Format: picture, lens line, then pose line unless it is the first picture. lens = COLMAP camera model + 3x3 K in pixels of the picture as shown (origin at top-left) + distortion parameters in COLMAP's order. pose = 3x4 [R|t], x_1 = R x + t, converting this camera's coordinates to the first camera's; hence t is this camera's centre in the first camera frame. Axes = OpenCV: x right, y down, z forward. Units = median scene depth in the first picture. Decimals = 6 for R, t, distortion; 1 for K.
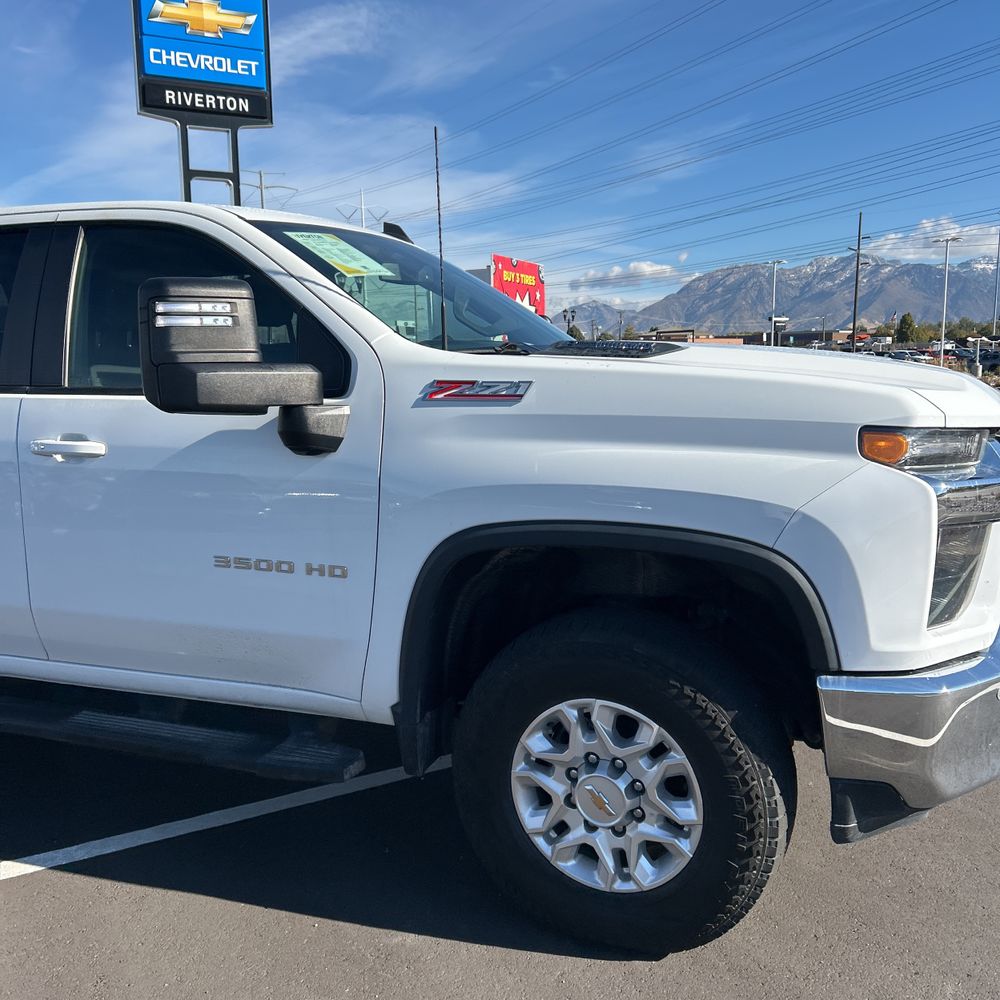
lens RADIAL K [[1024.9, 0, 473.2], [0, 1024.9, 505.9], [0, 0, 1]] dist [0.052440, -0.037480]
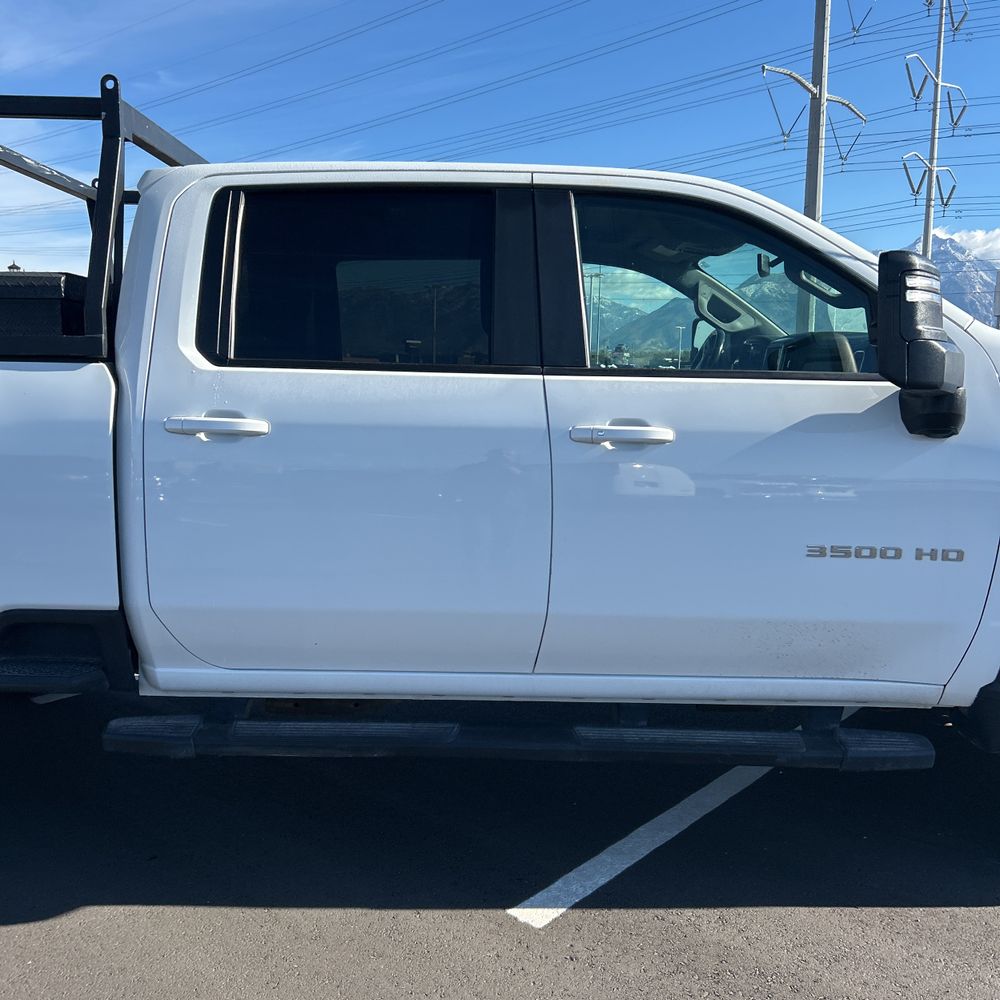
lens RADIAL K [[986.0, 0, 483.9], [0, 986.0, 503.9], [0, 0, 1]] dist [0.067358, -0.038203]
pose [[0.928895, -0.021878, 0.369695, -0.952050], [0.026818, 0.999606, -0.008229, 0.010347], [-0.369370, 0.017558, 0.929117, 0.273311]]
